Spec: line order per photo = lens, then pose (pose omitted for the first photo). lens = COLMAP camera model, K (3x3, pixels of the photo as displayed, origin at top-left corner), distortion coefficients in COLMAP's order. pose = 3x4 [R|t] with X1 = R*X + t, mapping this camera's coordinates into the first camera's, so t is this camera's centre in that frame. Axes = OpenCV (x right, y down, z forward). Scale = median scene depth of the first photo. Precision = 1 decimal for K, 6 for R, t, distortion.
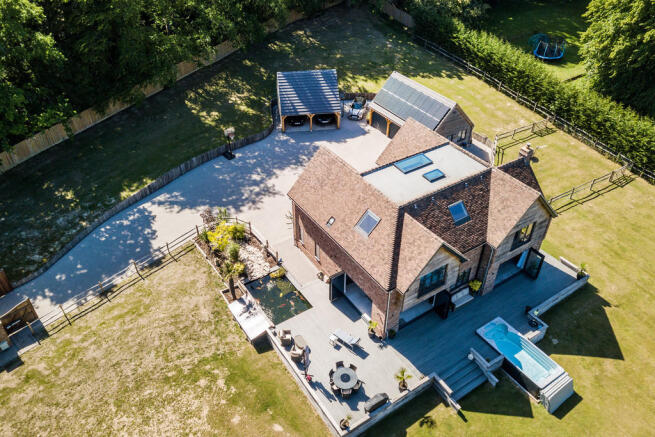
lens RADIAL K [[493.3, 0, 343.4], [0, 493.3, 216.4], [0, 0, 1]] dist [0.031627, 0.000460]
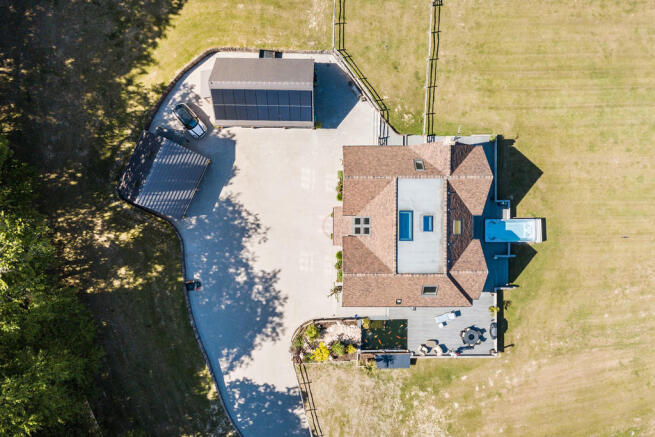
lens RADIAL K [[493.3, 0, 343.4], [0, 493.3, 216.4], [0, 0, 1]] dist [0.031627, 0.000460]
pose [[0.575647, -0.817067, 0.032108, 0.029360], [0.482715, 0.371256, 0.793193, -1.182088], [-0.660013, -0.441101, 0.608123, 0.384624]]
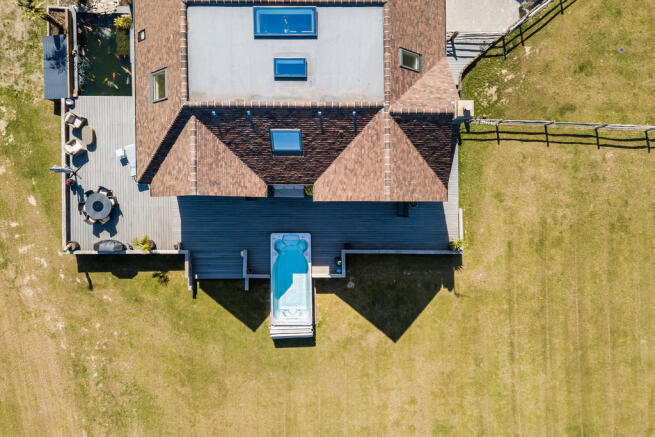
lens RADIAL K [[507.5, 0, 324.0], [0, 507.5, 205.4], [0, 0, 1]] dist [0.031709, -0.000509]
pose [[0.824601, 0.565457, -0.017072, 0.321099], [-0.341072, 0.521006, 0.782447, -0.497234], [0.451335, -0.639384, 0.622483, 0.511502]]
